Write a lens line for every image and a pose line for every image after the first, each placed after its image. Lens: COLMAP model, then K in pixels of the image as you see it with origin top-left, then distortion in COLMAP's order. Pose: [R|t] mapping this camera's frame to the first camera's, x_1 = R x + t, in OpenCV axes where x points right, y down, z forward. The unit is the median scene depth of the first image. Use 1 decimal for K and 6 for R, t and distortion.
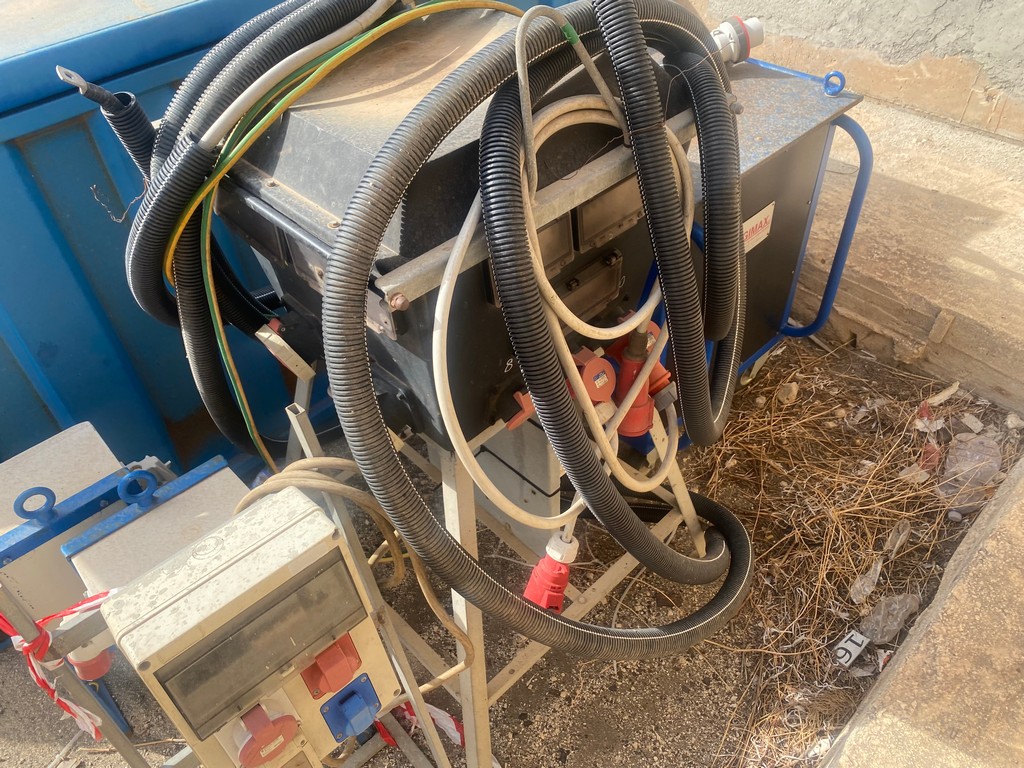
lens RADIAL K [[783.0, 0, 510.4], [0, 783.0, 377.4], [0, 0, 1]] dist [0.023619, -0.024505]
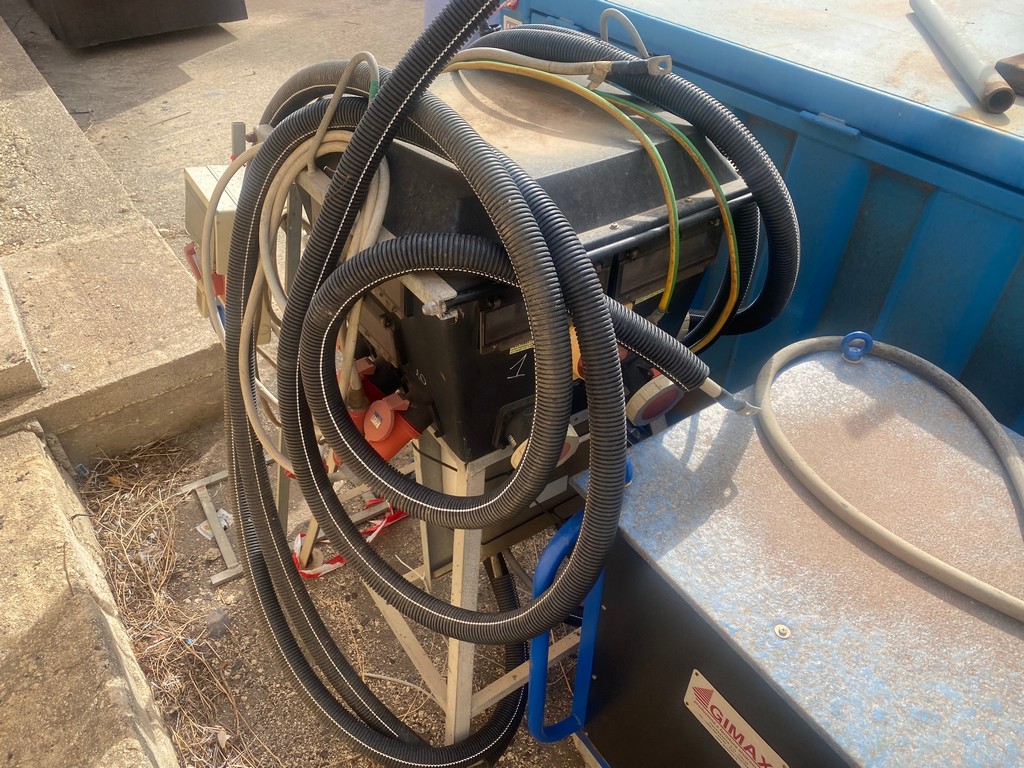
lens RADIAL K [[783.0, 0, 510.4], [0, 783.0, 386.3], [0, 0, 1]] dist [0.023619, -0.024505]
pose [[-0.169119, 0.666767, -0.725824, 0.628860], [-0.672019, 0.460690, 0.579789, -0.567156], [0.720964, 0.585820, 0.370169, 0.537613]]
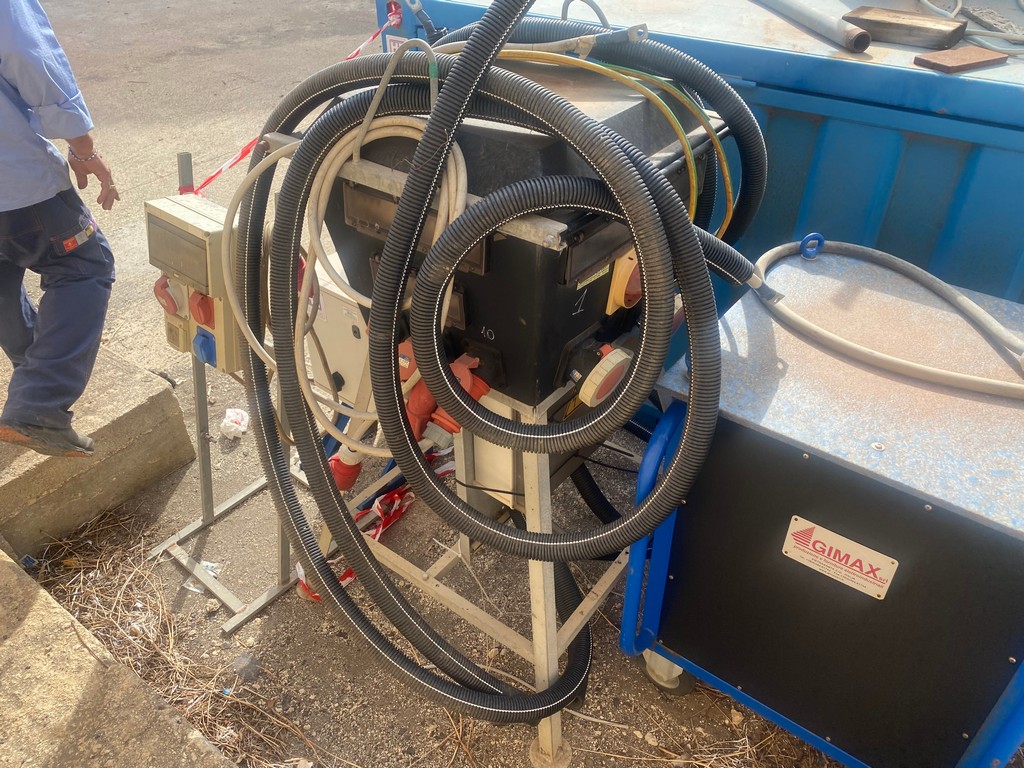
lens RADIAL K [[783.0, 0, 518.7], [0, 783.0, 369.5], [0, 0, 1]] dist [0.023619, -0.024505]
pose [[0.158833, 0.618722, -0.769386, 0.745118], [-0.674651, 0.636979, 0.372967, -0.383748], [0.720846, 0.459827, 0.518595, 0.370443]]
